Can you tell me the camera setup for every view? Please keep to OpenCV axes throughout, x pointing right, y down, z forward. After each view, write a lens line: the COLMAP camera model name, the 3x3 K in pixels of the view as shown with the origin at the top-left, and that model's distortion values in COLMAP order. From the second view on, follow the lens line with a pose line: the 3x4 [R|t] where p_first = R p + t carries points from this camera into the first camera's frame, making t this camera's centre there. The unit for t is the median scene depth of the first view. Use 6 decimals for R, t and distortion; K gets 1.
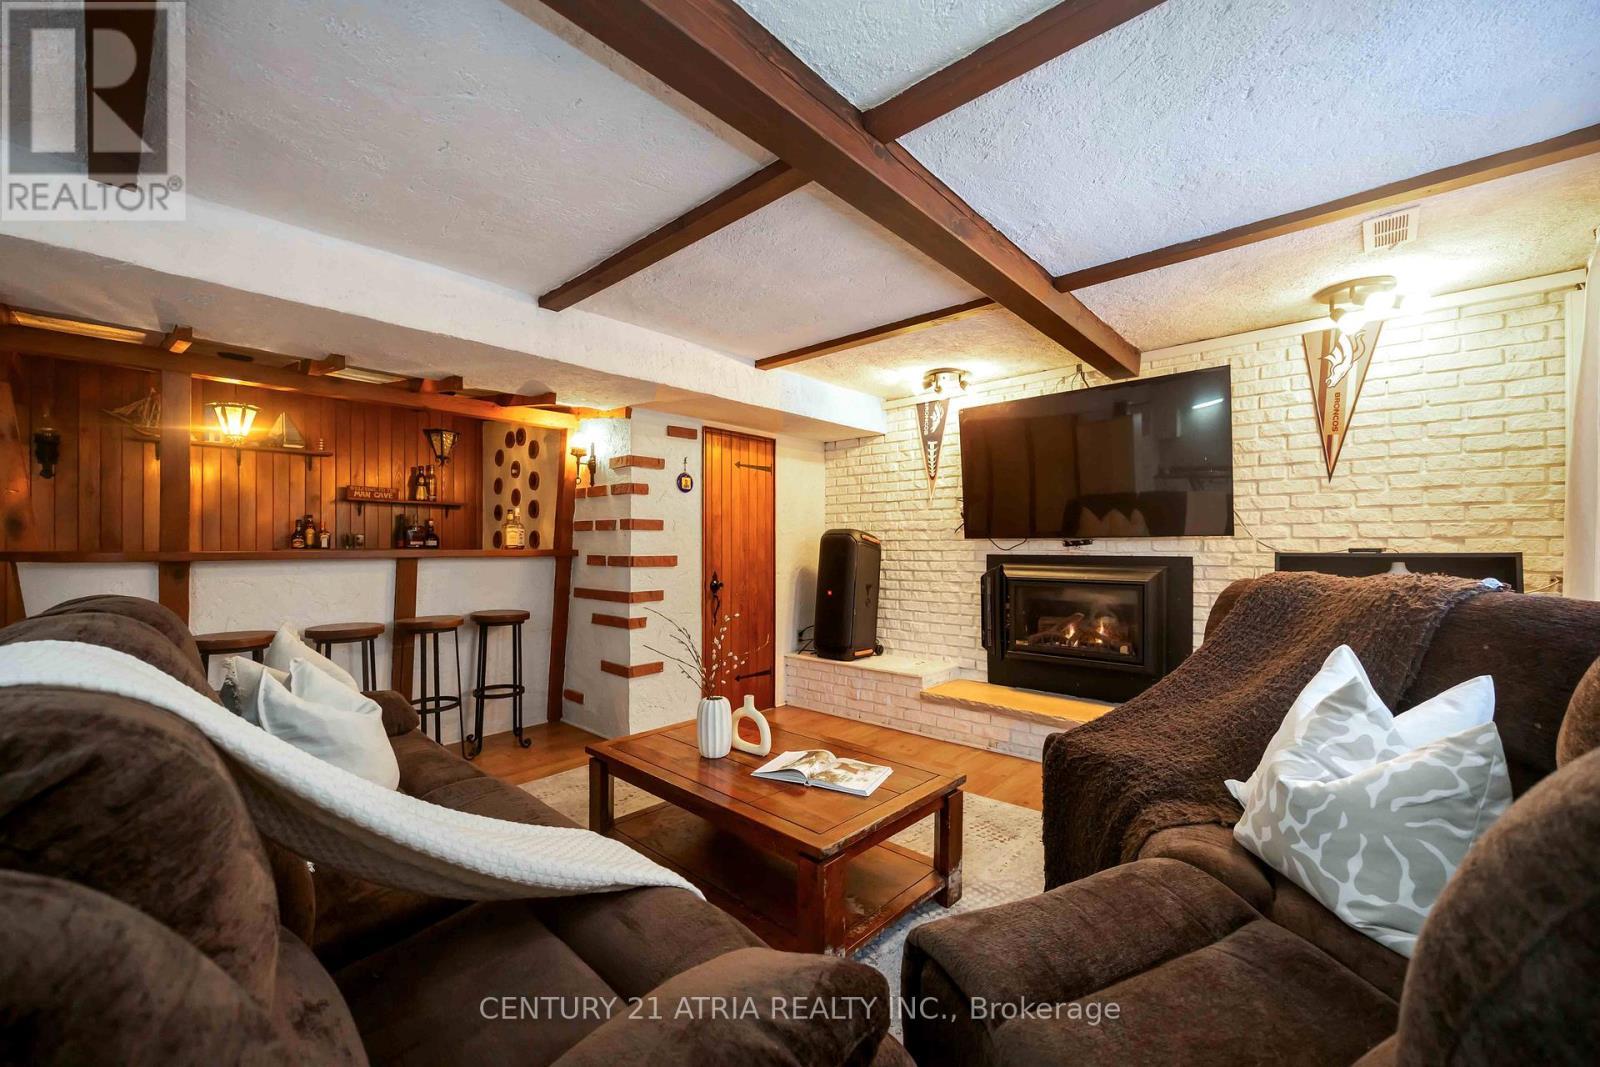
lens RADIAL K [[642.0, 0, 797.4], [0, 642.0, 536.5], [0, 0, 1]] dist [-0.003372, 0.000077]
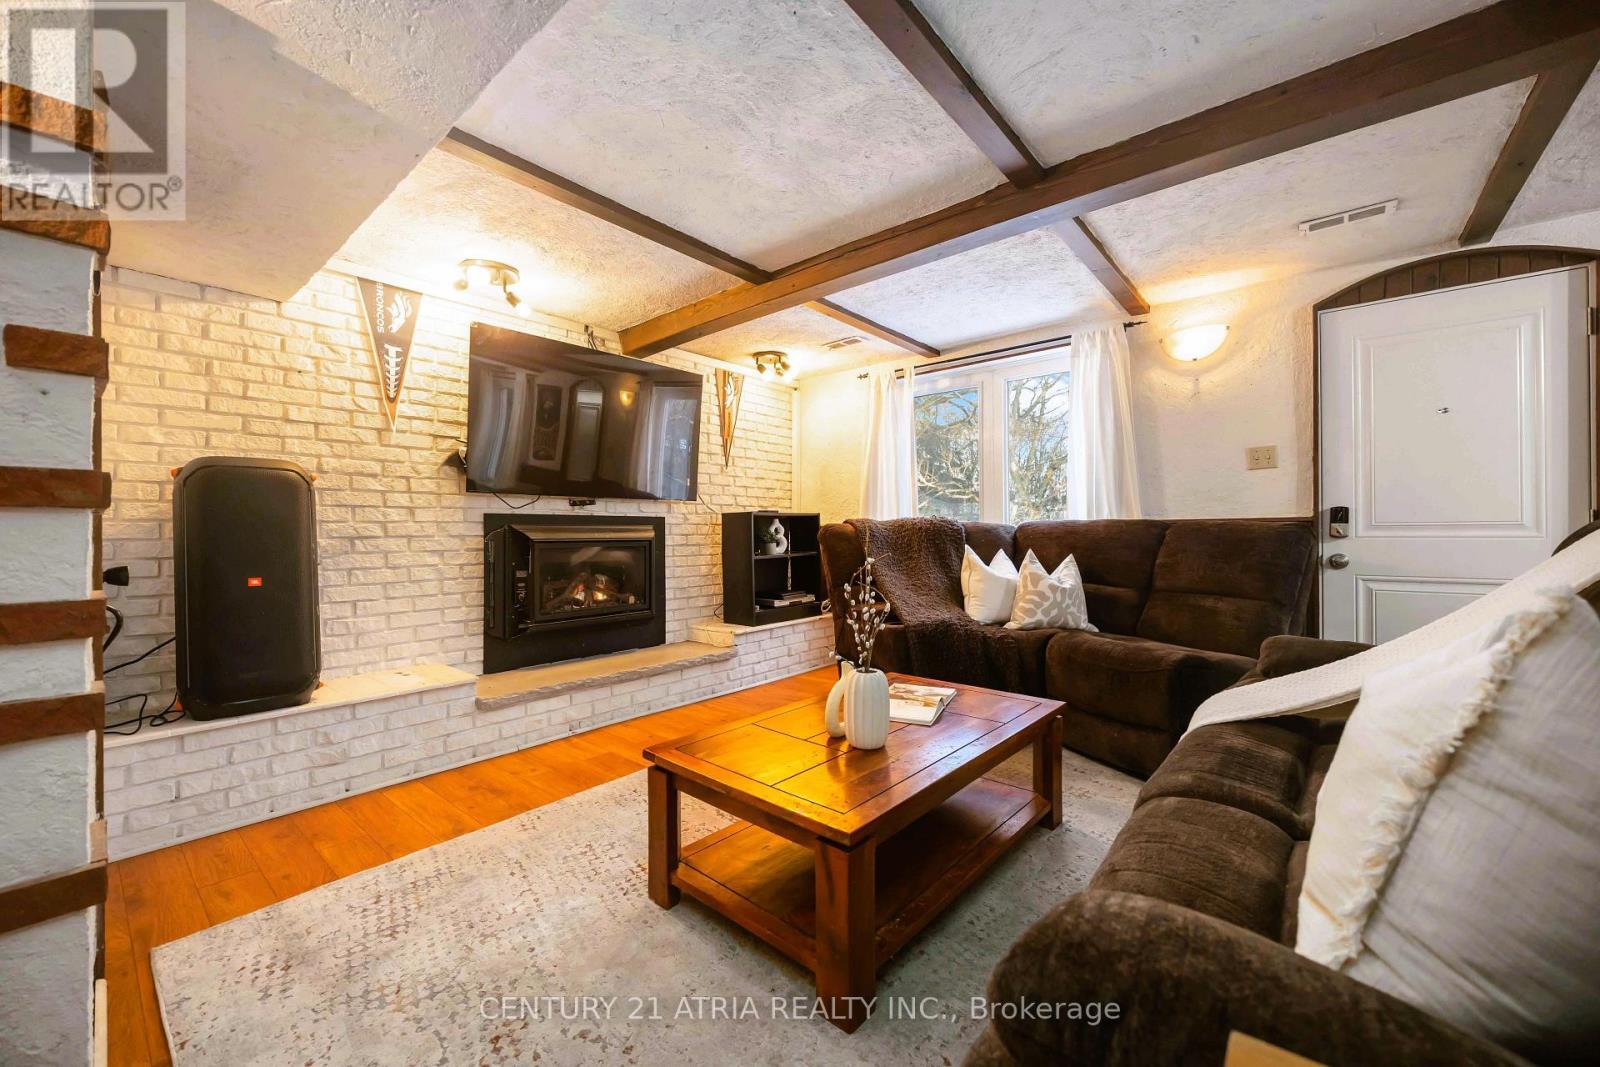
lens RADIAL K [[621.1, 0, 795.2], [0, 621.1, 534.8], [0, 0, 1]] dist [-0.001756, -0.000017]
pose [[-0.036904, 0.000365, 0.999319, -0.484110], [-0.001524, 0.999999, -0.000421, 0.053529], [-0.999318, -0.001538, -0.036903, 0.632738]]
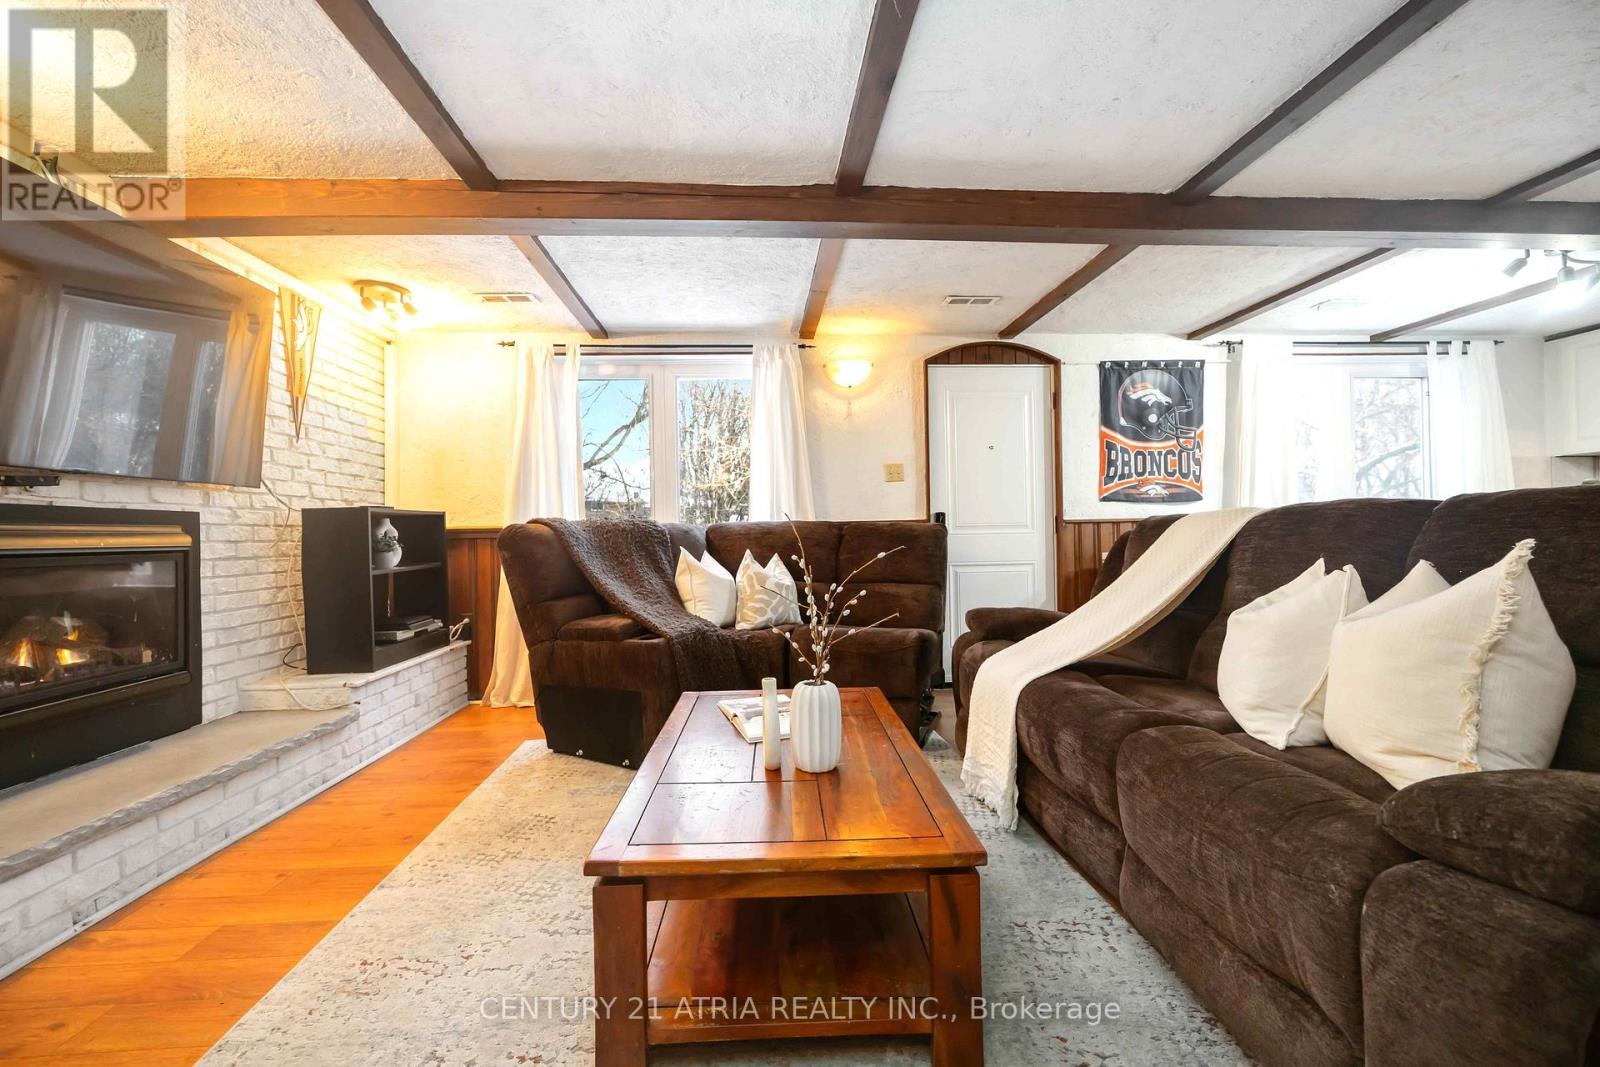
lens RADIAL K [[642.0, 0, 797.4], [0, 642.0, 536.5], [0, 0, 1]] dist [-0.003372, 0.000077]
pose [[-0.722747, 0.013960, 0.690972, -0.327260], [0.014378, 0.999883, -0.005163, 0.059395], [-0.690963, 0.006203, -0.722863, 0.847301]]
